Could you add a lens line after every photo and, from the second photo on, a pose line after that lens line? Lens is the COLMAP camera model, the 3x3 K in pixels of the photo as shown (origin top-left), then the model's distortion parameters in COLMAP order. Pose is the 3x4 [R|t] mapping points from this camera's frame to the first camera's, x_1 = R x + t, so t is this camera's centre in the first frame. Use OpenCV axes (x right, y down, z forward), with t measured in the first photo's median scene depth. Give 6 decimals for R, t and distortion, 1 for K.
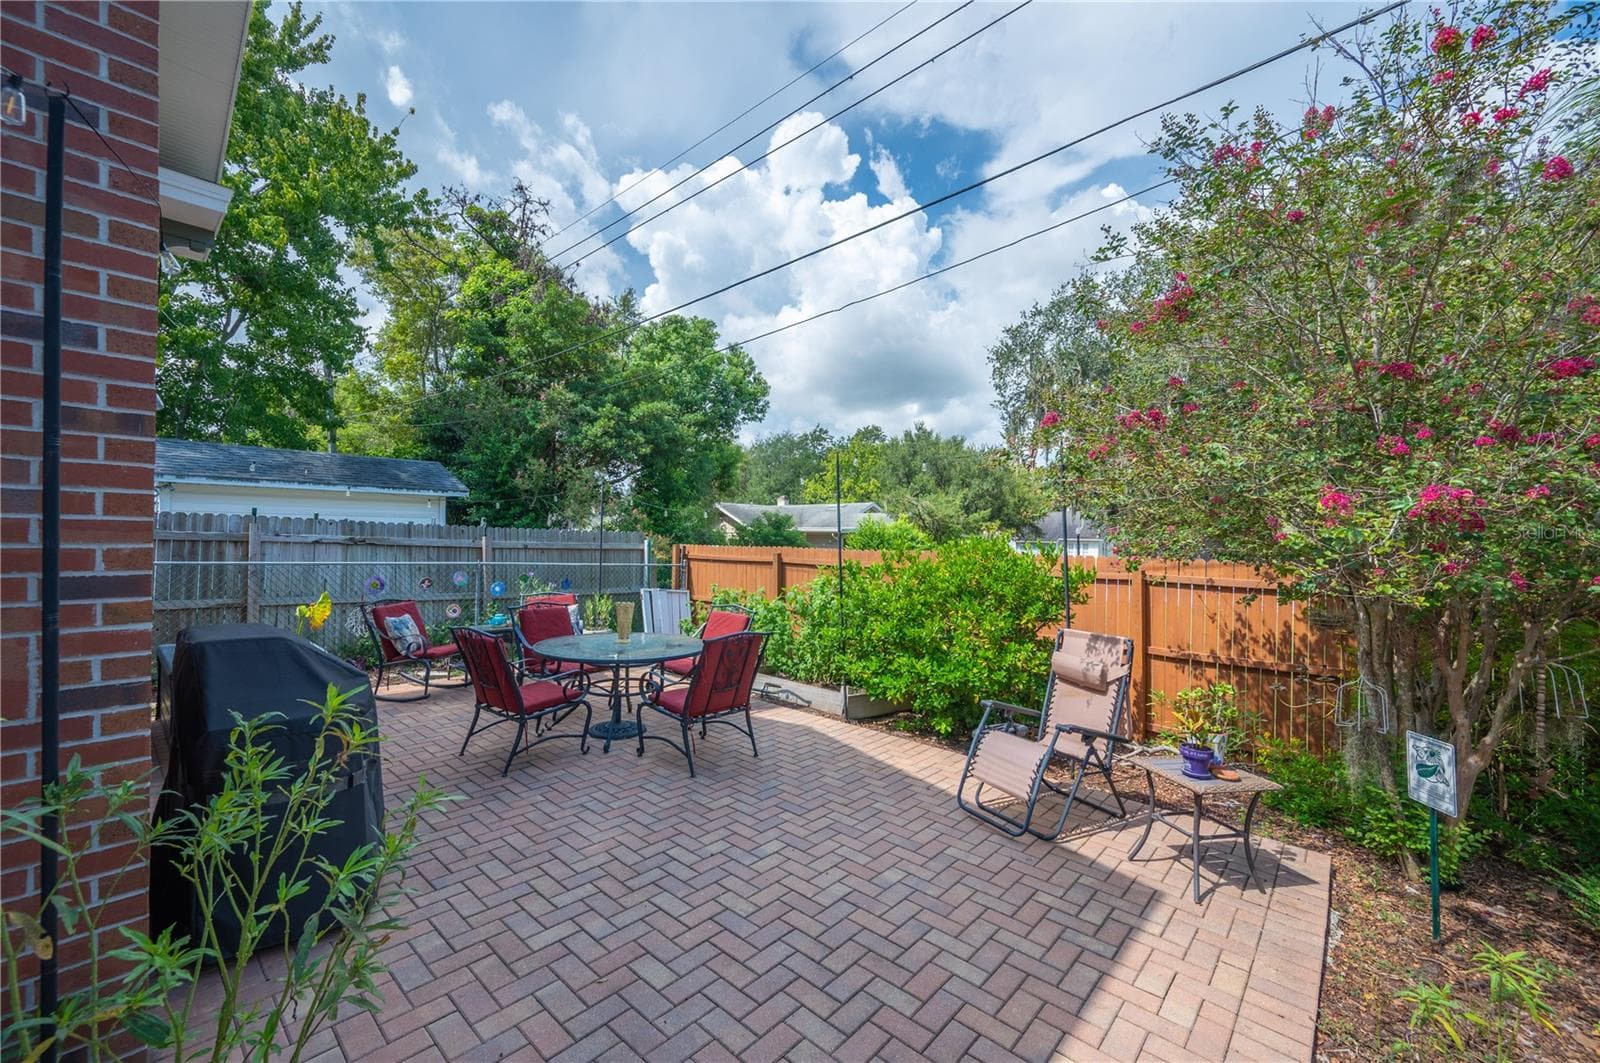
lens RADIAL K [[629.8, 0, 795.0], [0, 629.8, 531.9], [0, 0, 1]] dist [-0.002112, -0.000105]
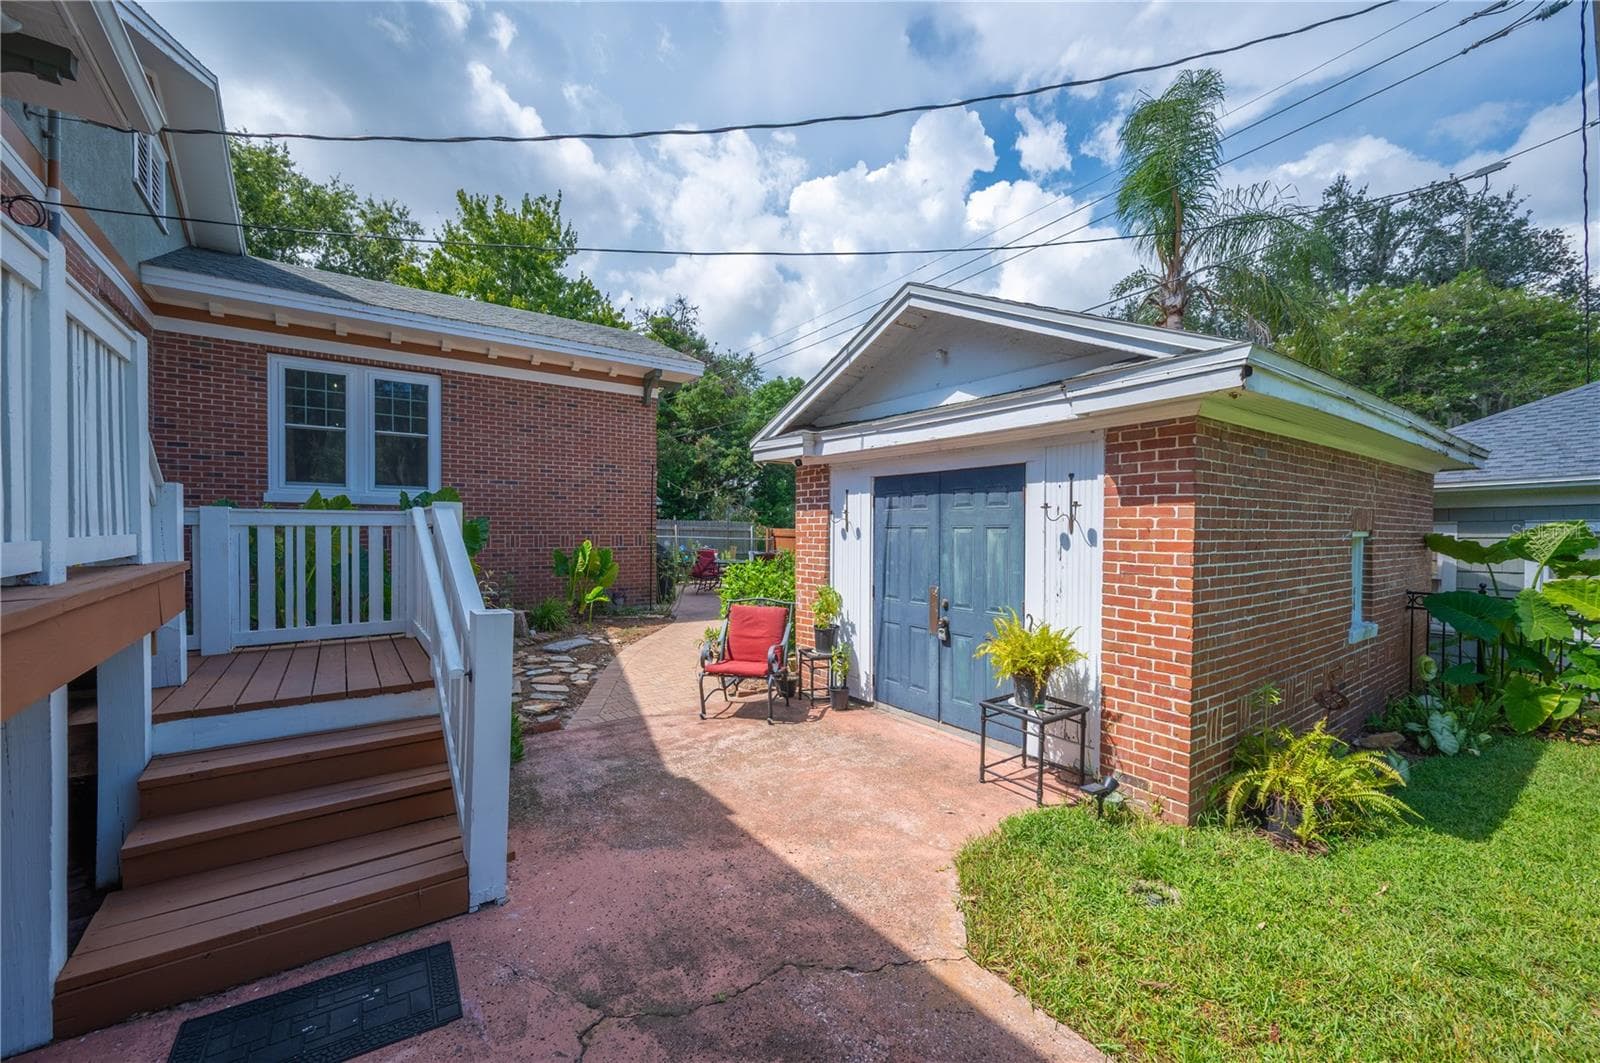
lens RADIAL K [[629.8, 0, 802.2], [0, 629.8, 534.2], [0, 0, 1]] dist [-0.002112, -0.000105]
pose [[0.980244, -0.004569, -0.197737, 0.208253], [0.008241, 0.999808, 0.017751, 0.002701], [0.197618, -0.019030, 0.980094, -0.608050]]
